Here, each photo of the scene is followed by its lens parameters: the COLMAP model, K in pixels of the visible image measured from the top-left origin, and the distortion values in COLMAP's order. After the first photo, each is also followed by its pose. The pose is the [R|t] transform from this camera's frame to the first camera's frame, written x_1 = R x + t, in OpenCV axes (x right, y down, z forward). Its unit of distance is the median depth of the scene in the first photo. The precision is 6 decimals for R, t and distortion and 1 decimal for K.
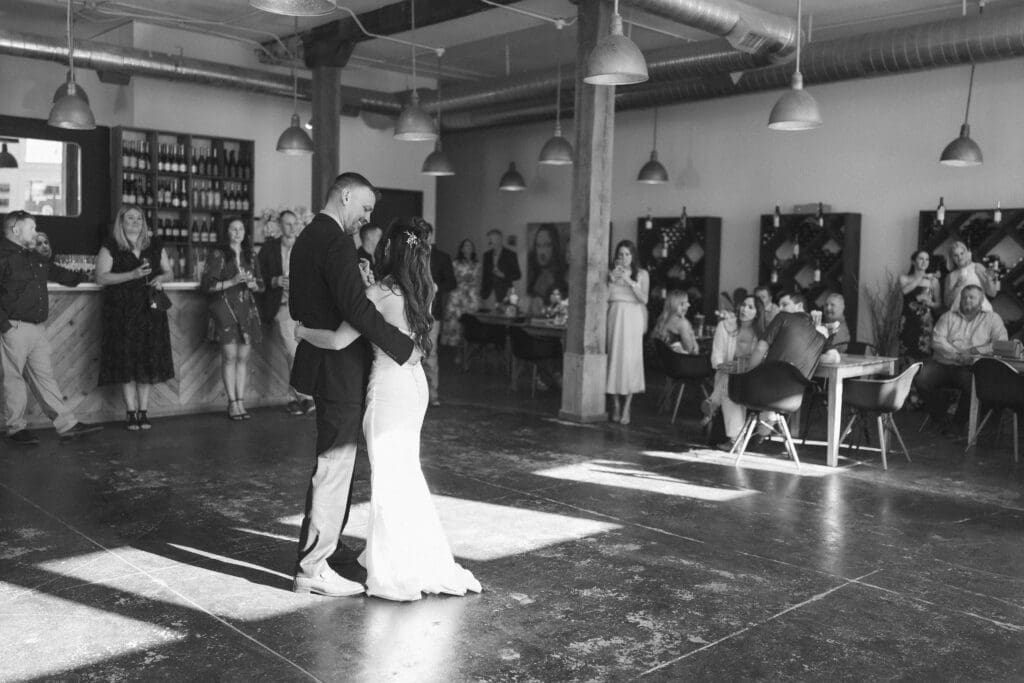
lens RADIAL K [[960.5, 0, 511.2], [0, 960.5, 338.7], [0, 0, 1]] dist [0.013827, -0.024358]
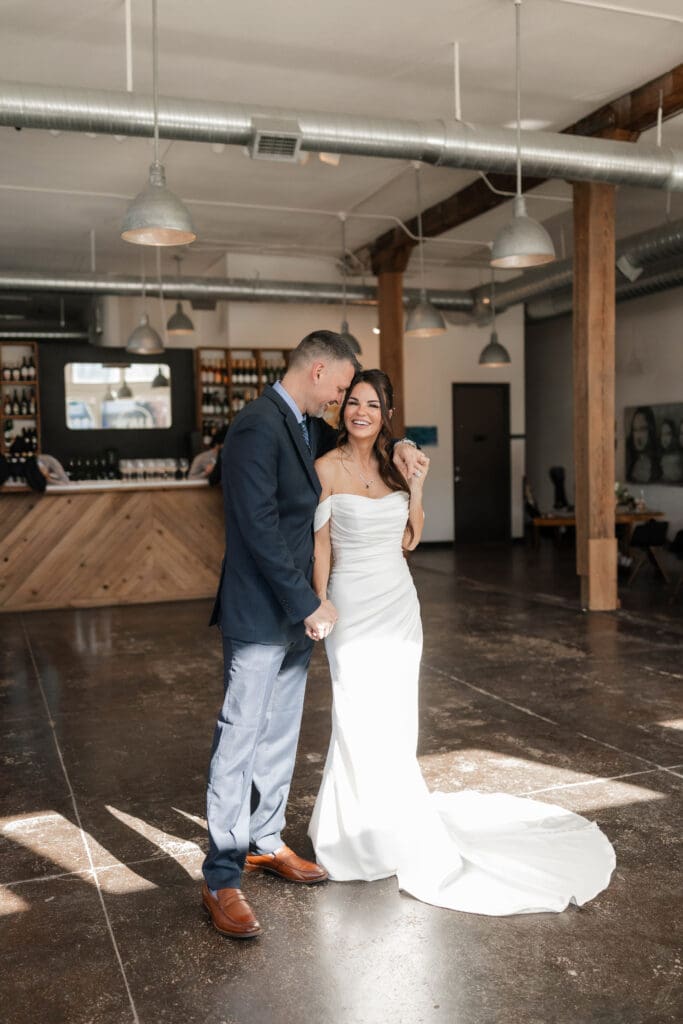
lens RADIAL K [[960.5, 0, 341.5], [0, 960.5, 512.0], [0, 0, 1]] dist [0.013827, -0.024358]
pose [[0.926197, -0.023326, -0.376318, 0.177887], [0.014702, 0.999560, -0.025774, 0.008779], [0.376754, 0.018339, 0.926132, 0.002532]]
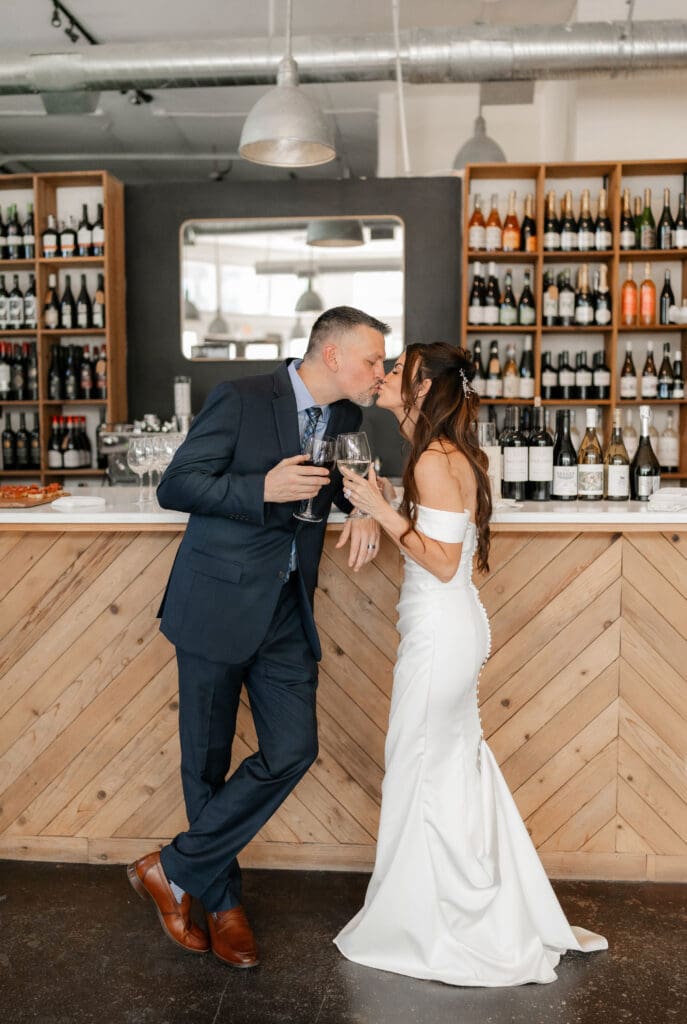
lens RADIAL K [[950.4, 0, 341.1], [0, 950.4, 492.9], [0, 0, 1]] dist [0.003457, -0.003990]
pose [[0.673999, 0.028210, -0.738194, -0.086317], [-0.039990, 0.999199, 0.001672, -0.052549], [0.737649, 0.028393, 0.674587, 0.623895]]
